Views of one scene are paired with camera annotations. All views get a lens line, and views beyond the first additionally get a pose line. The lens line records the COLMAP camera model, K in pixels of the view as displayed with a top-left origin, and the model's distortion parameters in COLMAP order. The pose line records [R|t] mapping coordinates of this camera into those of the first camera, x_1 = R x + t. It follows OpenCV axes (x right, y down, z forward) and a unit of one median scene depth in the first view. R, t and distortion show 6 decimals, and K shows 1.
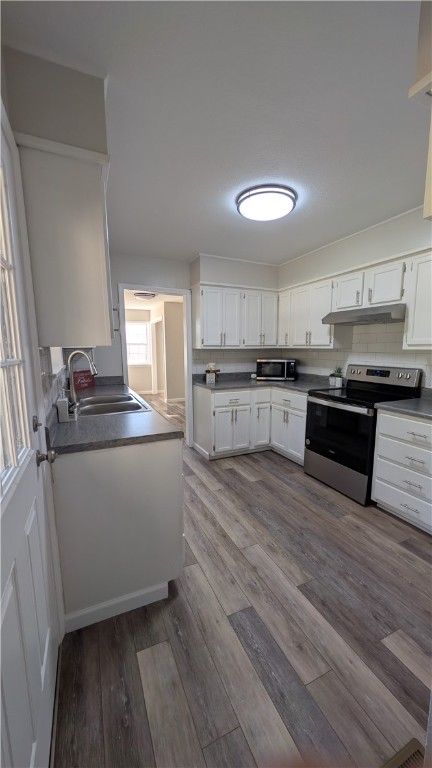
lens RADIAL K [[291.2, 0, 216.0], [0, 291.2, 384.0], [0, 0, 1]] dist [0.000891, 0.000100]
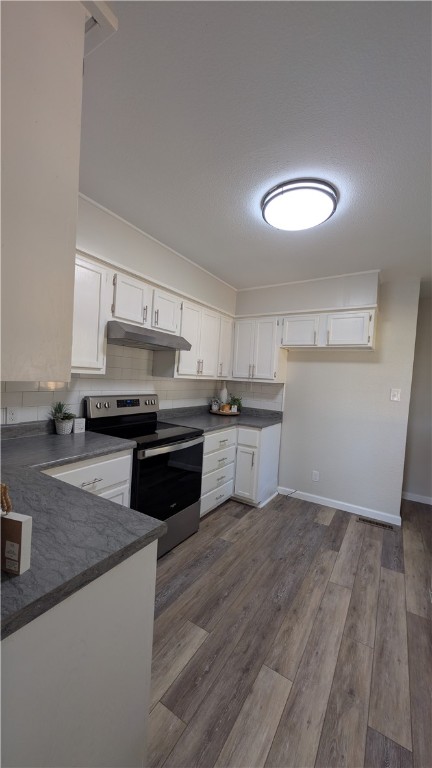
lens RADIAL K [[286.5, 0, 214.0], [0, 286.5, 386.1], [0, 0, 1]] dist [-0.000140, -0.000018]
pose [[-0.544396, -0.058163, 0.836809, -0.427213], [0.049263, 0.993655, 0.101113, -0.235131], [-0.837380, 0.096269, -0.538077, 1.804504]]
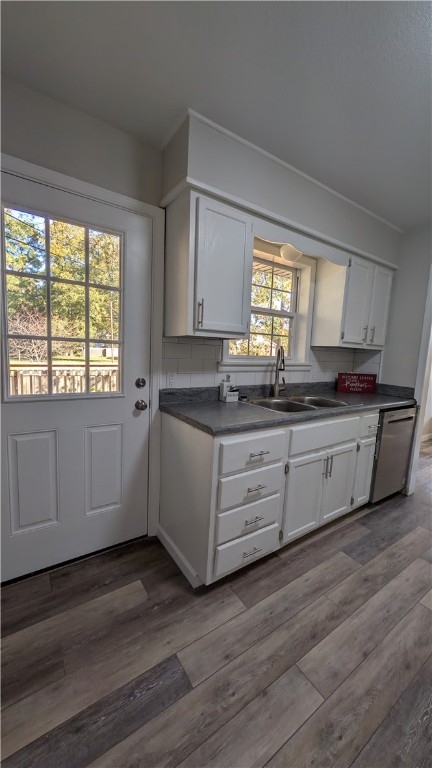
lens RADIAL K [[286.5, 0, 214.0], [0, 286.5, 386.1], [0, 0, 1]] dist [-0.000140, -0.000018]
pose [[0.164065, 0.139998, -0.976465, 0.555182], [-0.168632, 0.979287, 0.112069, -0.054171], [0.971929, 0.146277, 0.184275, 0.615328]]
